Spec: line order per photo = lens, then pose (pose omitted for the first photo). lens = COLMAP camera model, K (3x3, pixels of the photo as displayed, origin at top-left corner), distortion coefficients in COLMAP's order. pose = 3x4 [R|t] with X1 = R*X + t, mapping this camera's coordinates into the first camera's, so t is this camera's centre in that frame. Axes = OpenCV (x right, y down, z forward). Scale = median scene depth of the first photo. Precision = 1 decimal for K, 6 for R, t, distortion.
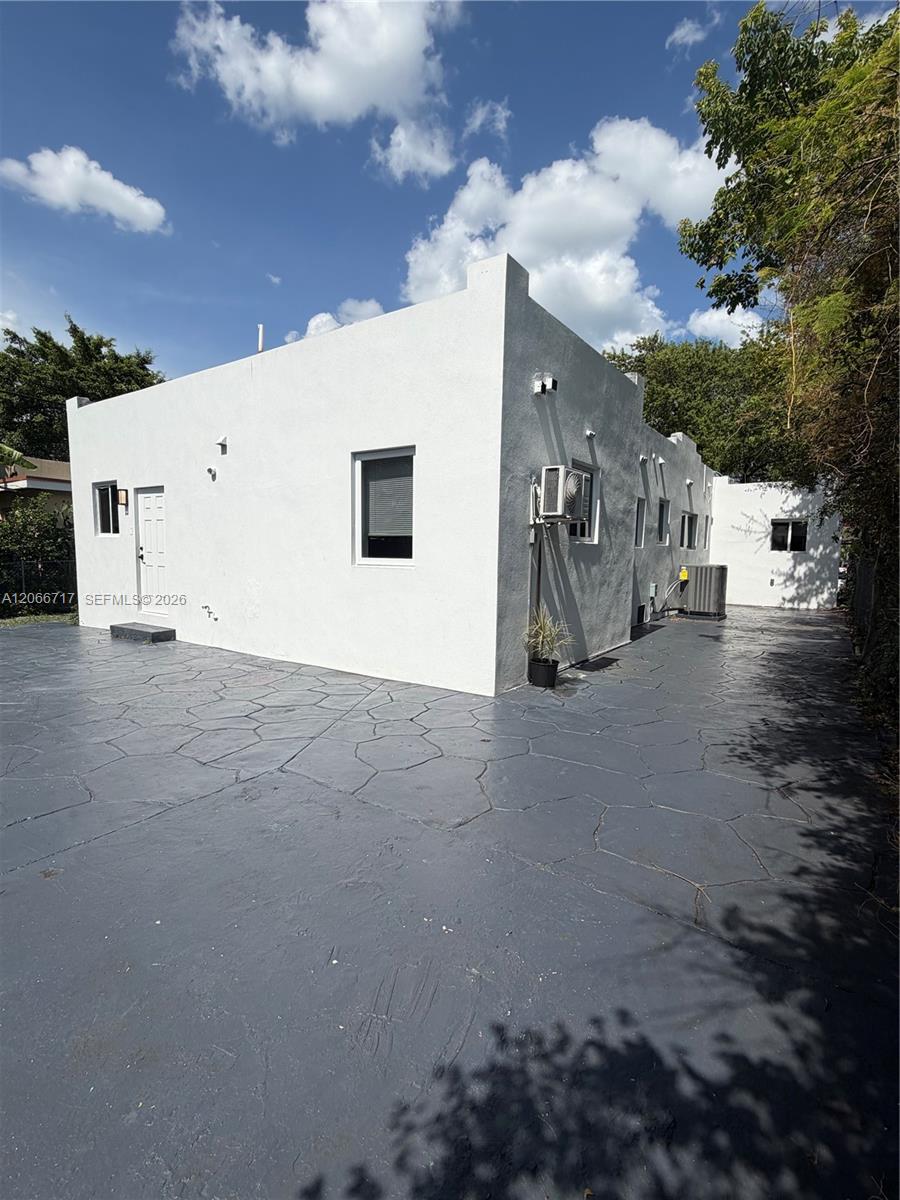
lens RADIAL K [[565.1, 0, 450.0], [0, 565.1, 600.0], [0, 0, 1]] dist [0.026387, 0.000053]
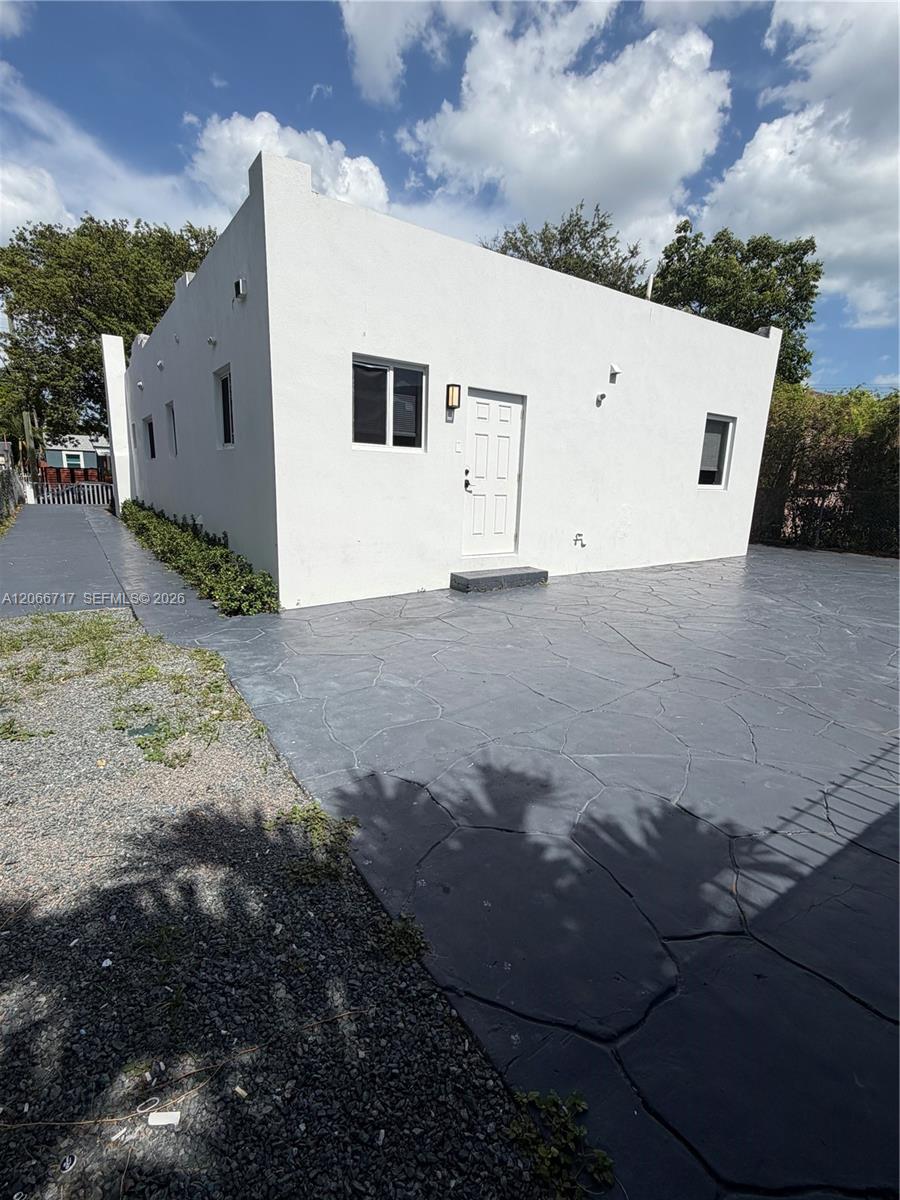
lens RADIAL K [[565.1, 0, 450.0], [0, 565.1, 600.0], [0, 0, 1]] dist [0.026387, 0.000053]
pose [[0.342422, -0.191128, 0.919901, -1.524898], [0.060753, 0.981546, 0.181321, -0.073066], [-0.937580, -0.006202, 0.347715, 0.910521]]
